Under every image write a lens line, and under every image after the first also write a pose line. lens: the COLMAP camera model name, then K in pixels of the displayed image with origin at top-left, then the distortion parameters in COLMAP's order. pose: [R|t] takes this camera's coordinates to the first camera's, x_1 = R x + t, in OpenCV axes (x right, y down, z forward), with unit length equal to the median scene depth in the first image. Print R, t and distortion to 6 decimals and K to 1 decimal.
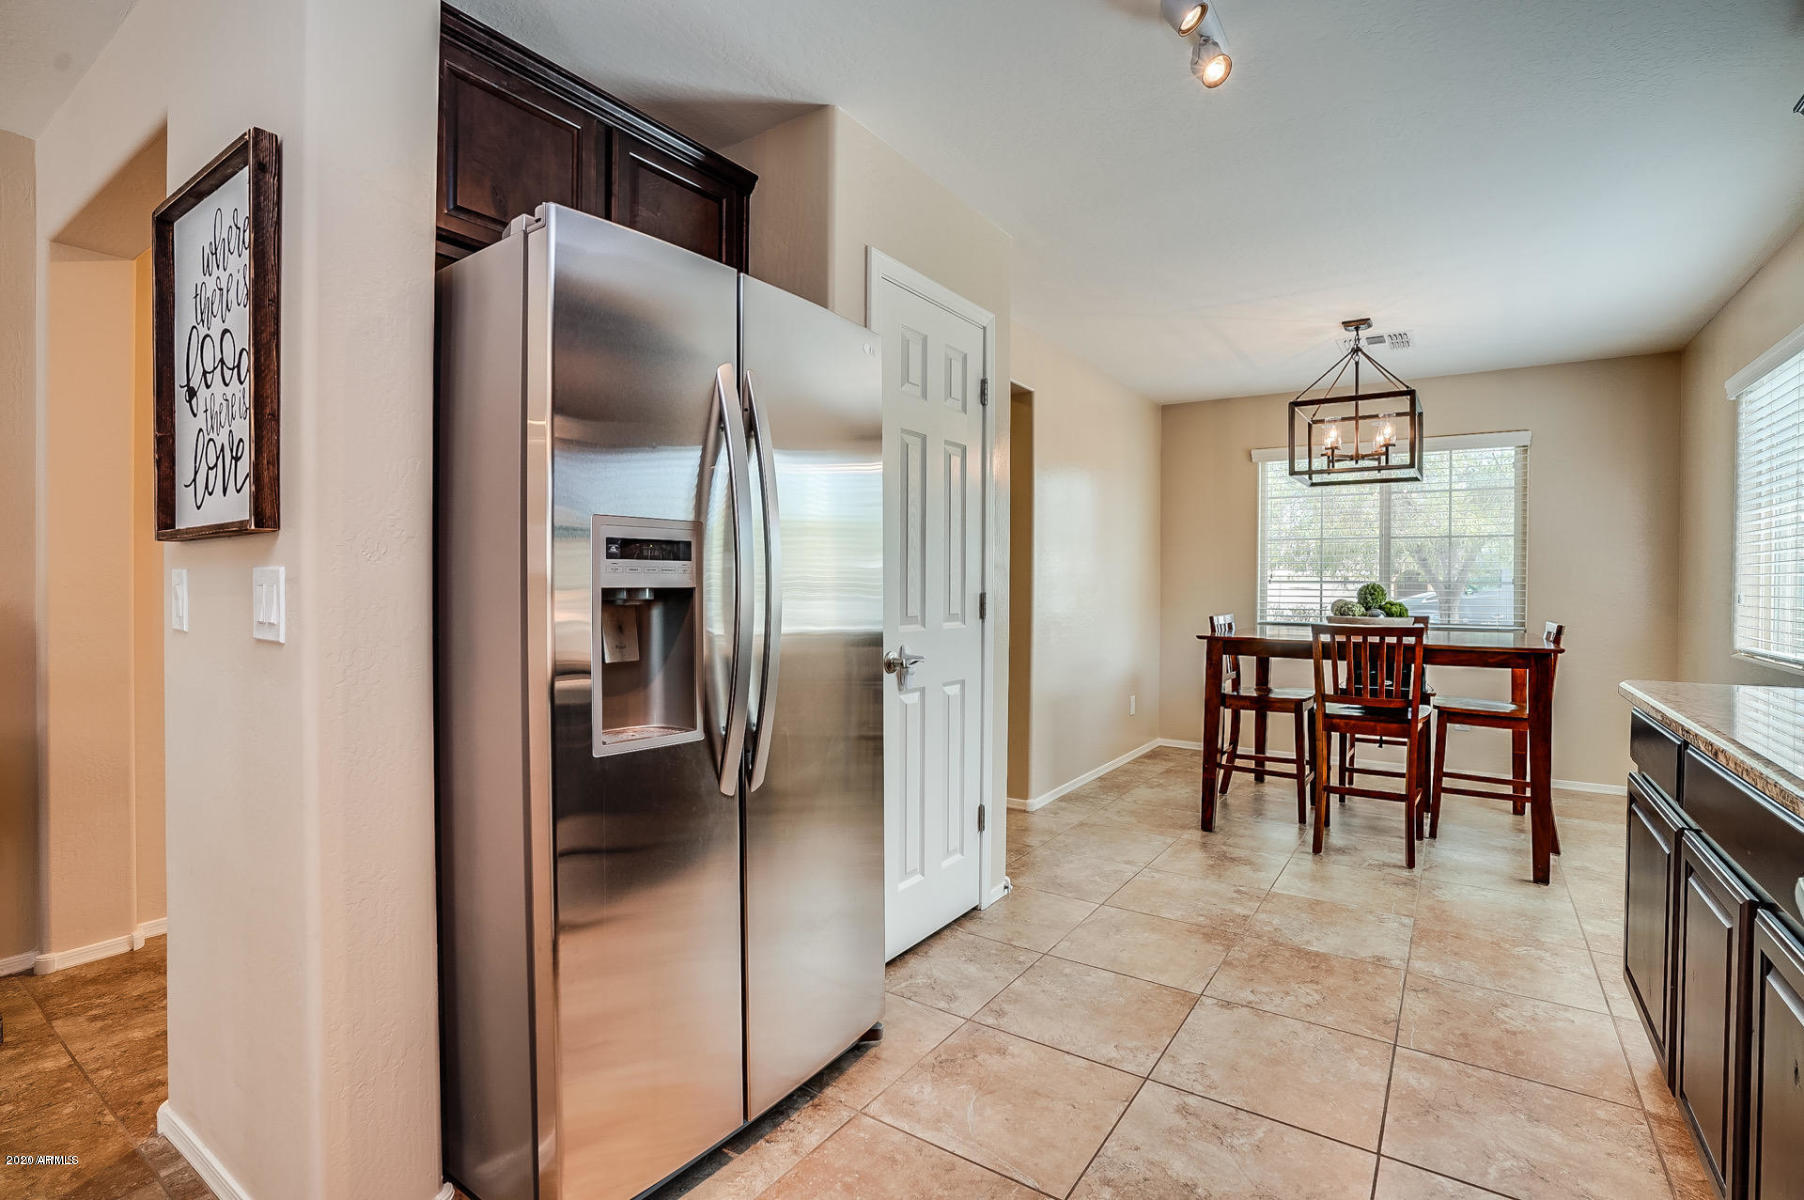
lens RADIAL K [[834.4, 0, 887.7], [0, 834.4, 595.3], [0, 0, 1]] dist [-0.062509, 0.023249]
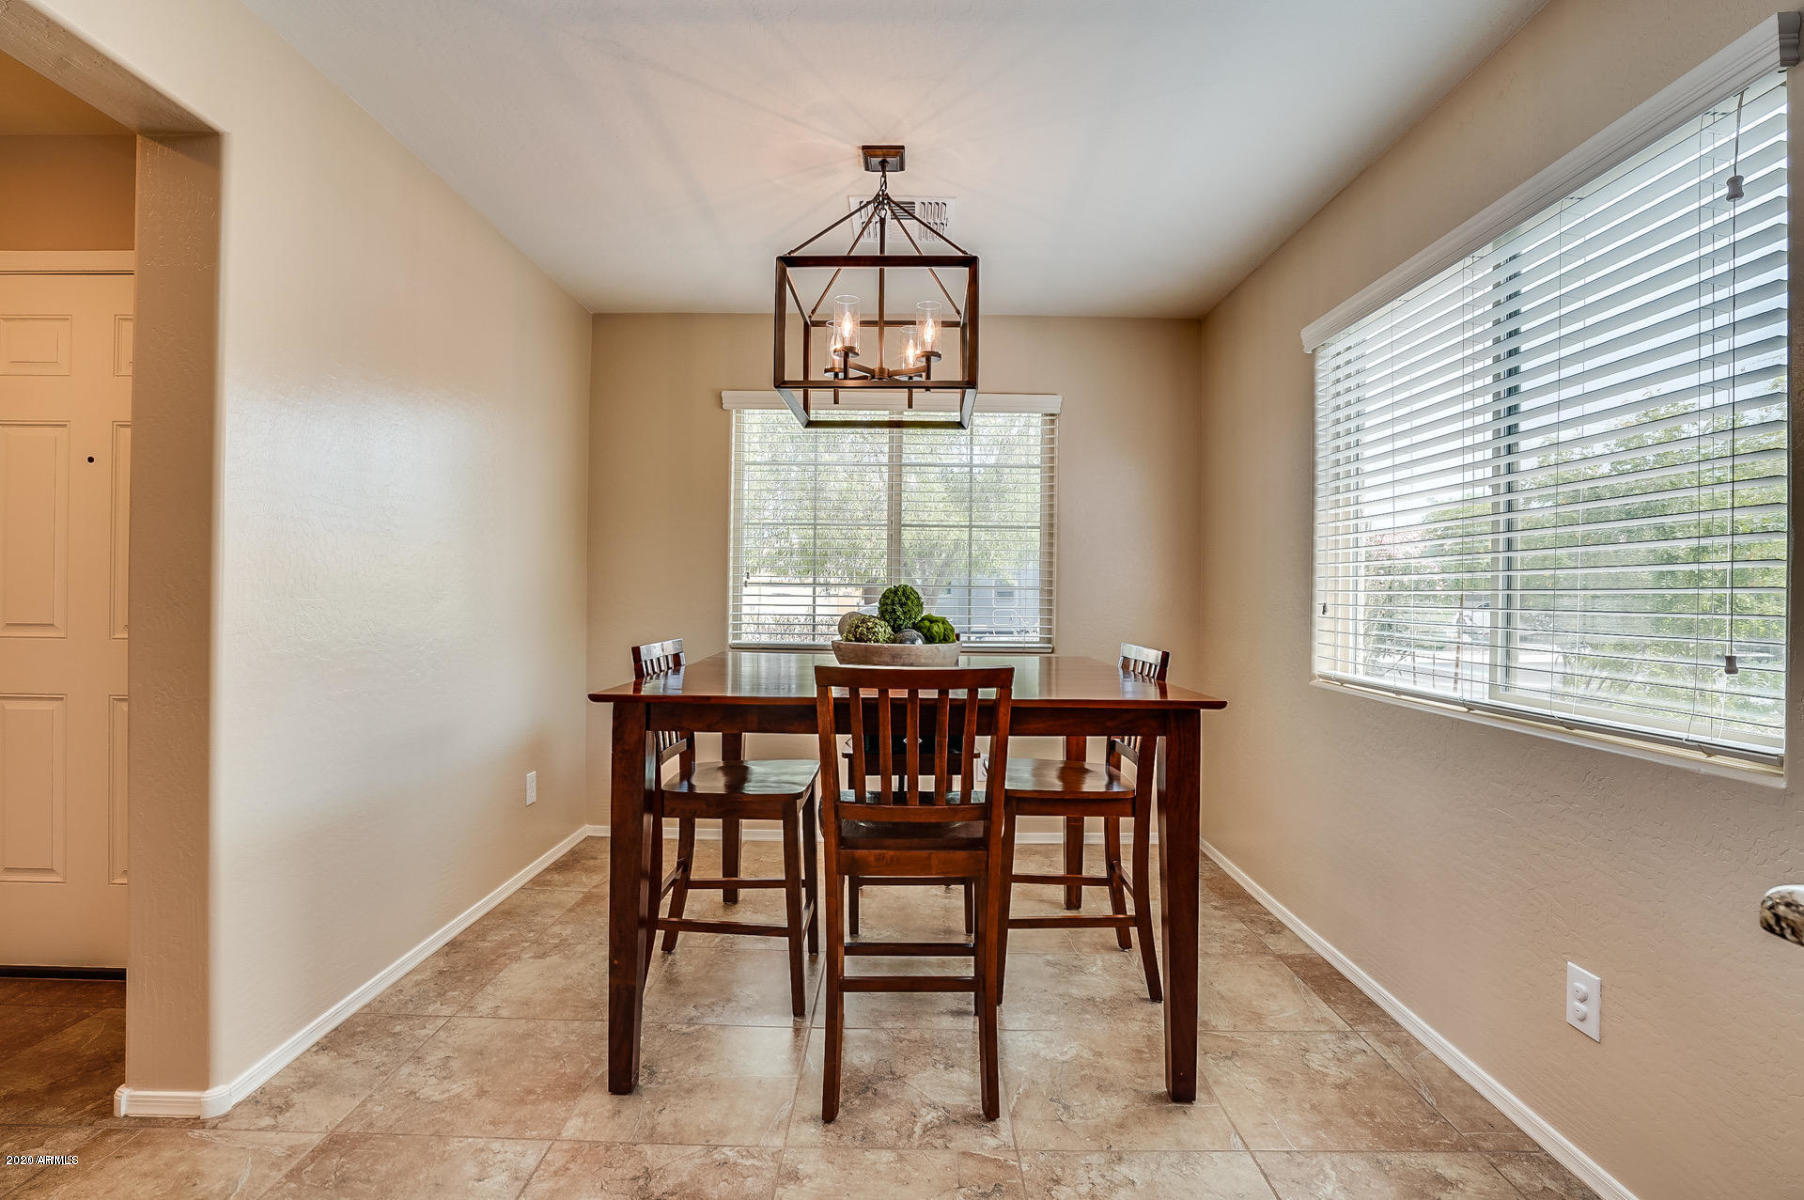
lens RADIAL K [[834.7, 0, 910.2], [0, 834.7, 586.4], [0, 0, 1]] dist [-0.062924, 0.054977]
pose [[0.812812, 0.008277, 0.582467, 0.239079], [0.001225, 0.999873, -0.015918, -0.004617], [-0.582525, 0.013652, 0.812698, 0.497241]]
